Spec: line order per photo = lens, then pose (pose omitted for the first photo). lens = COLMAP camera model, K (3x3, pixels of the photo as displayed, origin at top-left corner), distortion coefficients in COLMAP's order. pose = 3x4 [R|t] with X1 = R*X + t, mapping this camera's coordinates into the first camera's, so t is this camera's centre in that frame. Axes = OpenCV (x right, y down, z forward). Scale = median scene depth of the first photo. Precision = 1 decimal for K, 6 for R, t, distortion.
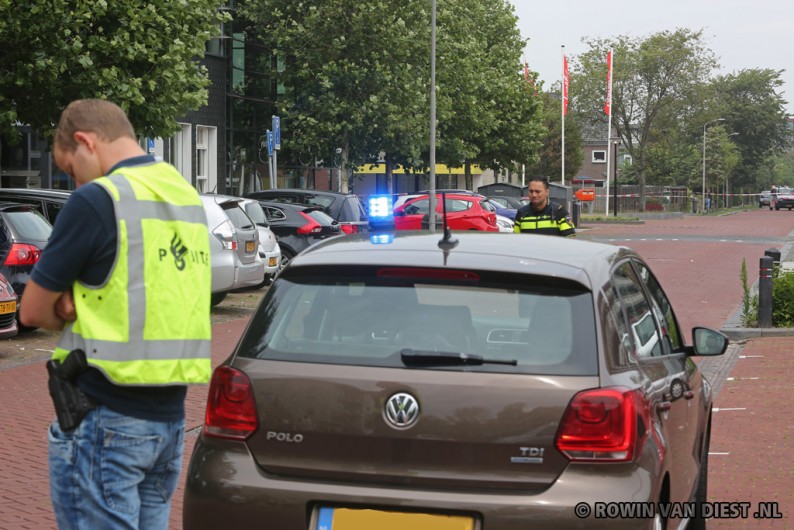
lens RADIAL K [[1991.3, 0, 397.0], [0, 1991.3, 265.0], [0, 0, 1]] dist [0.025504, 0.114964]
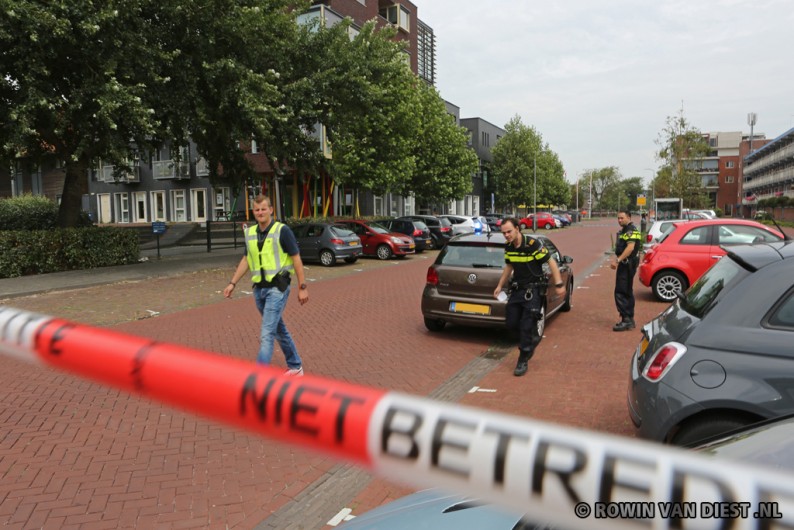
lens RADIAL K [[529.5, 0, 397.0], [0, 529.5, 265.0], [0, 0, 1]] dist [-0.132745, 0.085053]
pose [[0.964764, 0.008598, -0.262976, 0.025513], [0.008289, 0.997977, 0.063039, -0.004288], [0.262986, -0.062997, 0.962741, -0.011676]]
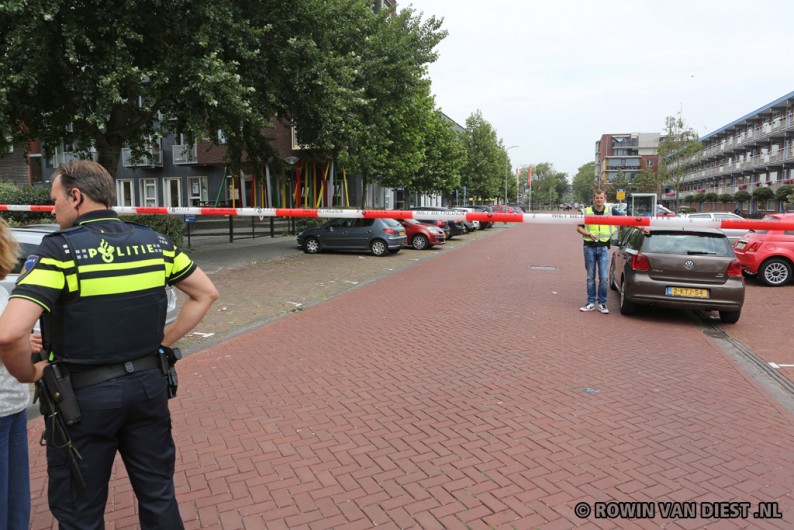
lens RADIAL K [[519.2, 0, 363.2], [0, 519.2, 264.0], [0, 0, 1]] dist [-0.130696, 0.077237]
pose [[0.989607, 0.007043, -0.143627, -0.101026], [0.004094, 0.997015, 0.077096, -0.002658], [0.143741, -0.076883, 0.986624, -0.029341]]
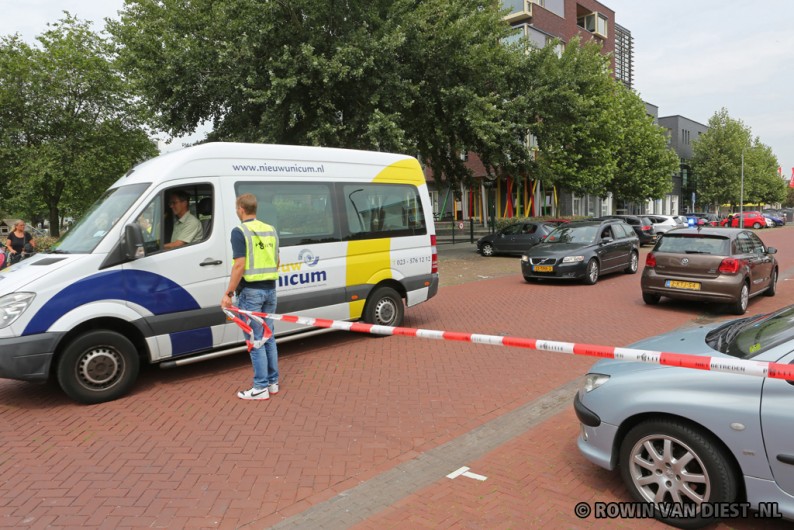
lens RADIAL K [[529.5, 0, 397.0], [0, 529.5, 265.0], [0, 0, 1]] dist [-0.132745, 0.085053]
pose [[0.821930, 0.024073, -0.569080, 0.027001], [0.010218, 0.998323, 0.056989, -0.000401], [0.569497, -0.052656, 0.820305, -0.095257]]
